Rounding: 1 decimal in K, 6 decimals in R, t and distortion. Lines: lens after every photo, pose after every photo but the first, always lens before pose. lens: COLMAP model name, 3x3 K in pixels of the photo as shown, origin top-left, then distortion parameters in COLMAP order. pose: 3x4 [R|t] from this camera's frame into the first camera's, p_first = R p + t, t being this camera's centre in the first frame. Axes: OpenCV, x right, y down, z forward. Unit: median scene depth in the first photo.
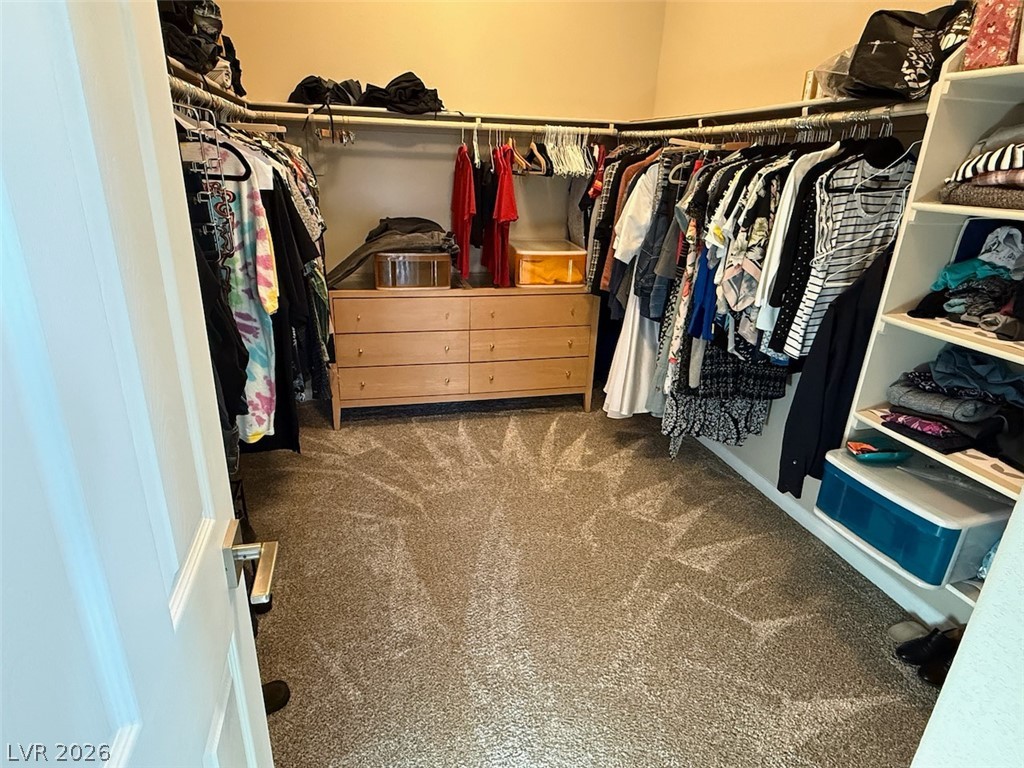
lens RADIAL K [[587.2, 0, 509.6], [0, 587.2, 384.7], [0, 0, 1]] dist [-0.003615, 0.003308]
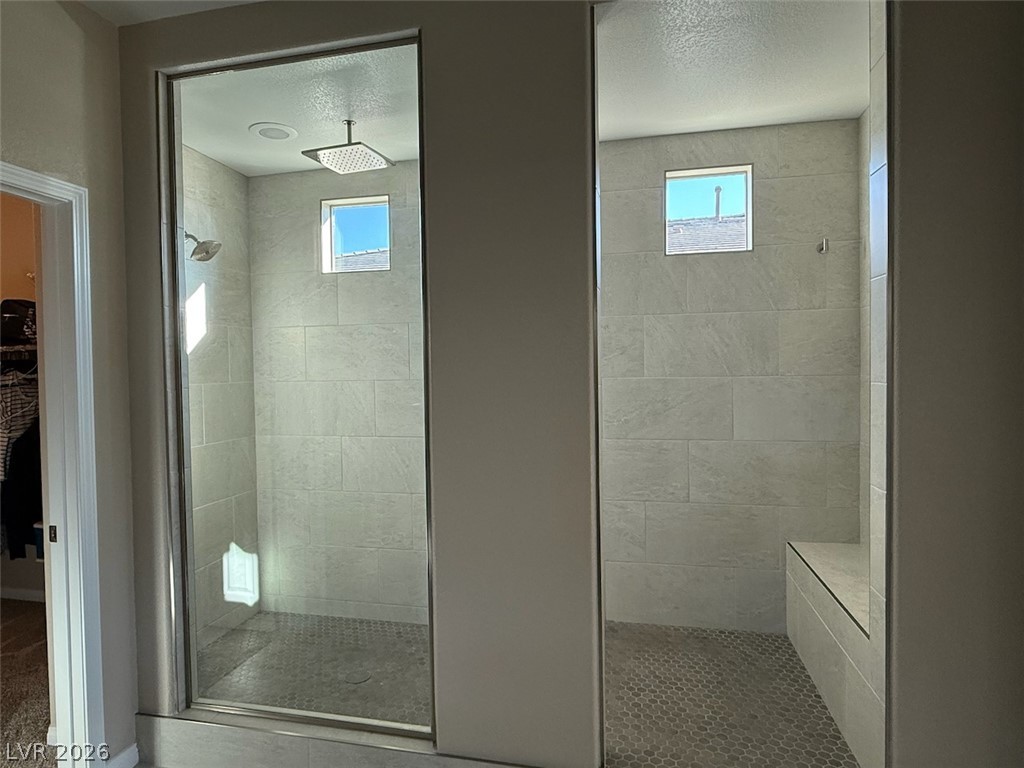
lens RADIAL K [[587.2, 0, 507.9], [0, 587.2, 385.1], [0, 0, 1]] dist [-0.003615, 0.003308]
pose [[0.457368, -0.066152, 0.886813, -0.199099], [0.344229, 0.932658, -0.107962, 0.230635], [-0.819952, 0.354645, 0.449340, -0.637012]]
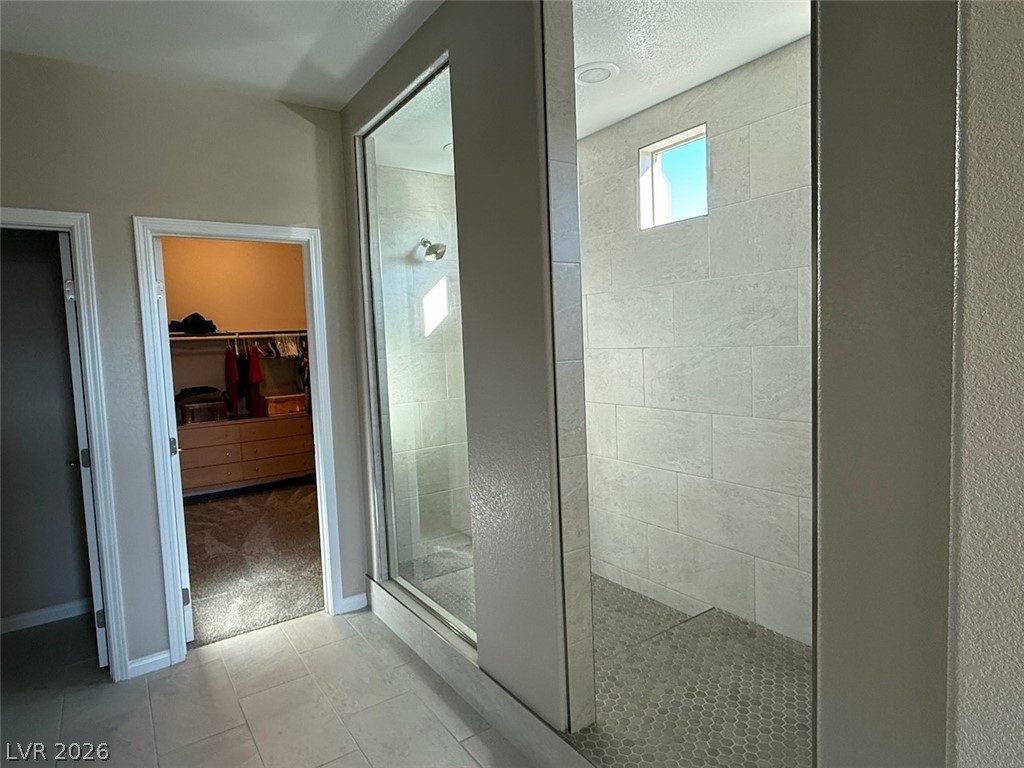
lens RADIAL K [[587.2, 0, 506.3], [0, 587.2, 385.6], [0, 0, 1]] dist [-0.003615, 0.003308]
pose [[0.937664, -0.100071, 0.332824, 0.117693], [0.189865, 0.949610, -0.249385, 0.359045], [-0.291097, 0.297031, 0.909415, -0.961948]]
